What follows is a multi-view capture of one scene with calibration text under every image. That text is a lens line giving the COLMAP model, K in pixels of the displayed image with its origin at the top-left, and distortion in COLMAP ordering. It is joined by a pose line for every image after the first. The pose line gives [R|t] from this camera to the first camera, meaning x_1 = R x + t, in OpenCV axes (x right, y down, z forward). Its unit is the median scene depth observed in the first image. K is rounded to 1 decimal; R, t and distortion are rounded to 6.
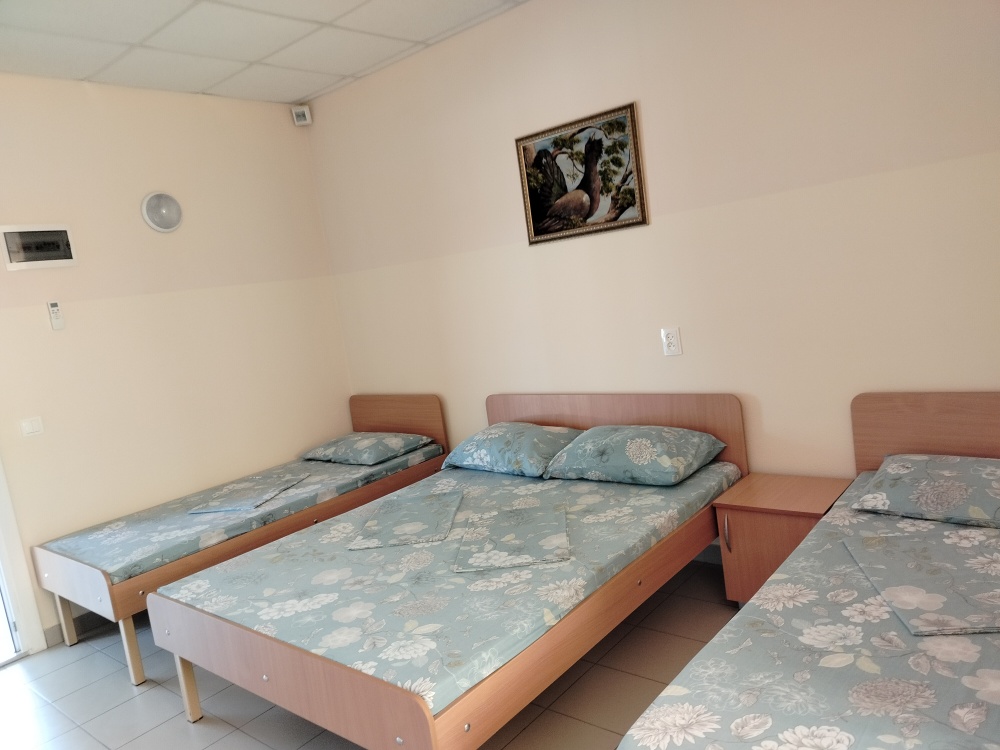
lens RADIAL K [[709.5, 0, 506.3], [0, 709.5, 393.2], [0, 0, 1]] dist [0.072841, -0.078567]
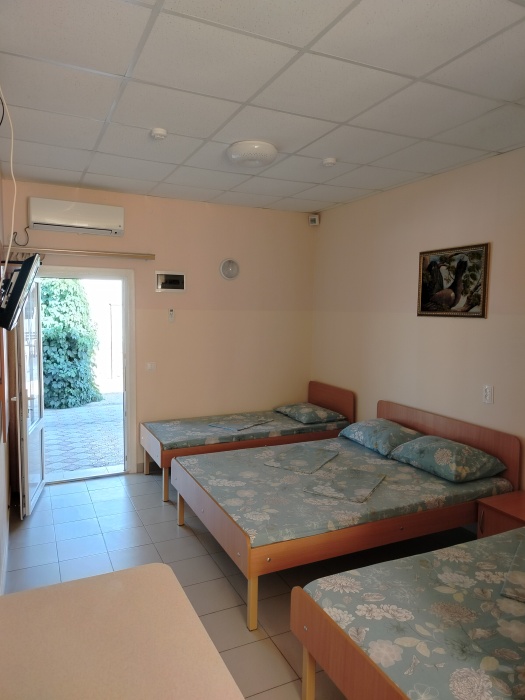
lens RADIAL K [[496.7, 0, 266.0], [0, 496.7, 362.1], [0, 0, 1]] dist [0.072841, -0.078567]
pose [[0.897093, 0.193456, -0.397240, 0.222096], [-0.200793, 0.979352, 0.023492, -0.069870], [0.393582, 0.058688, 0.917414, -0.202269]]
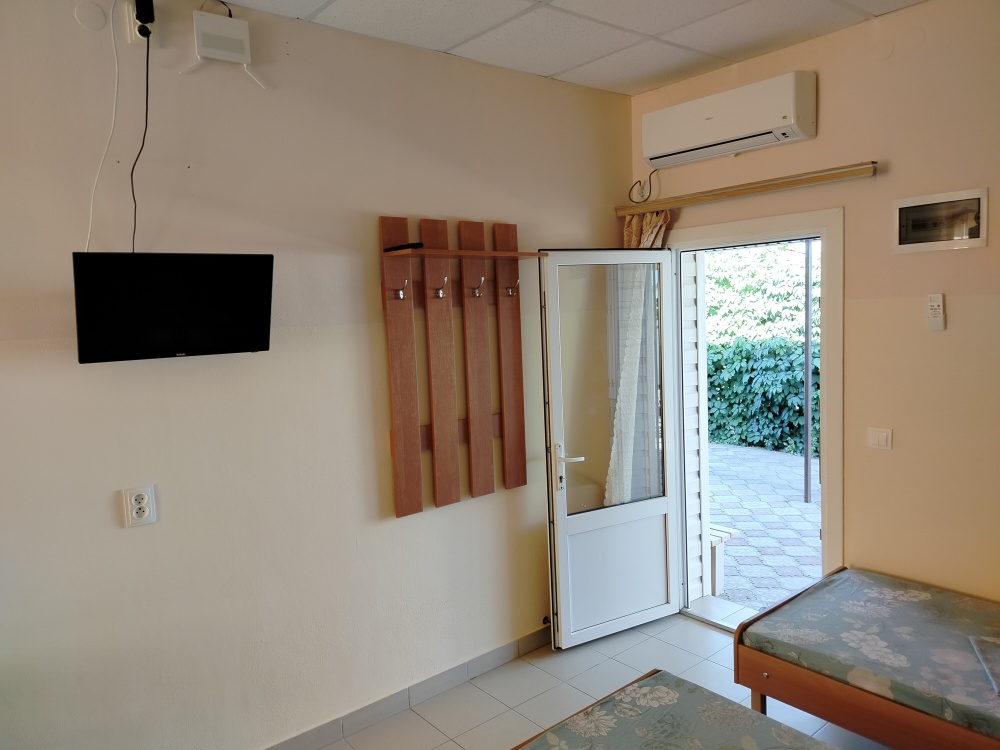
lens RADIAL K [[709.5, 0, 500.7], [0, 709.5, 373.6], [0, 0, 1]] dist [0.072841, -0.078567]
pose [[-0.160697, 0.240329, -0.957297, 0.219661], [-0.103742, 0.960417, 0.258527, -0.211930], [0.981537, 0.140856, -0.129404, 0.711009]]
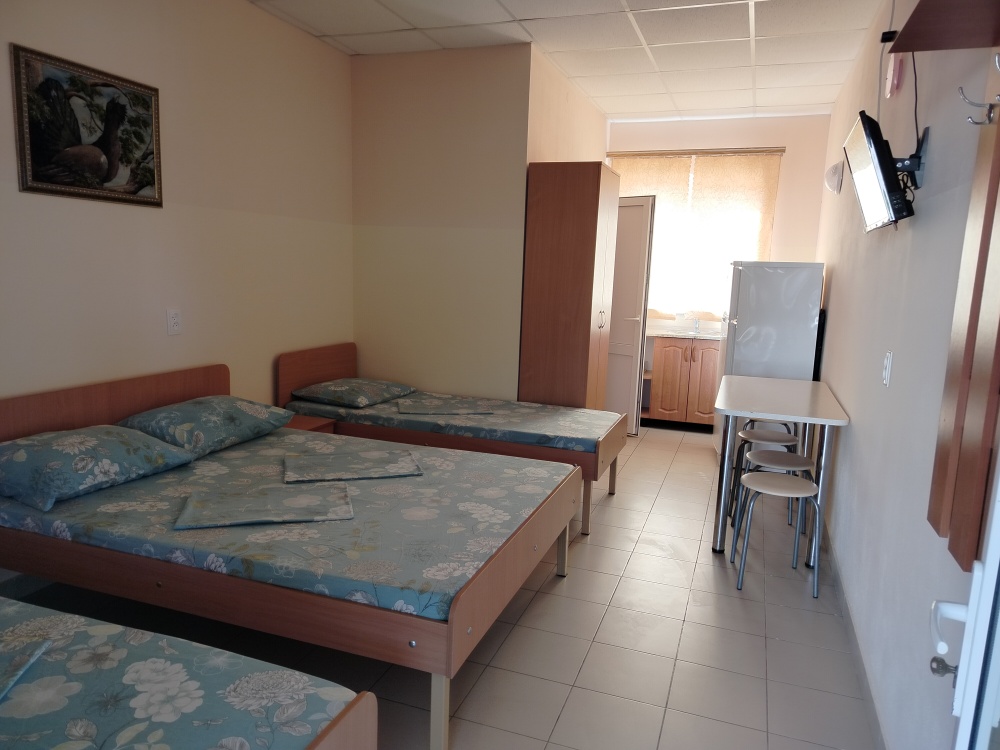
lens RADIAL K [[709.5, 0, 491.2], [0, 709.5, 392.8], [0, 0, 1]] dist [0.072841, -0.078567]
pose [[-0.339223, -0.033785, 0.940099, -0.953447], [0.164777, 0.981770, 0.094740, 0.008072], [-0.926162, 0.187044, -0.327472, 0.943682]]
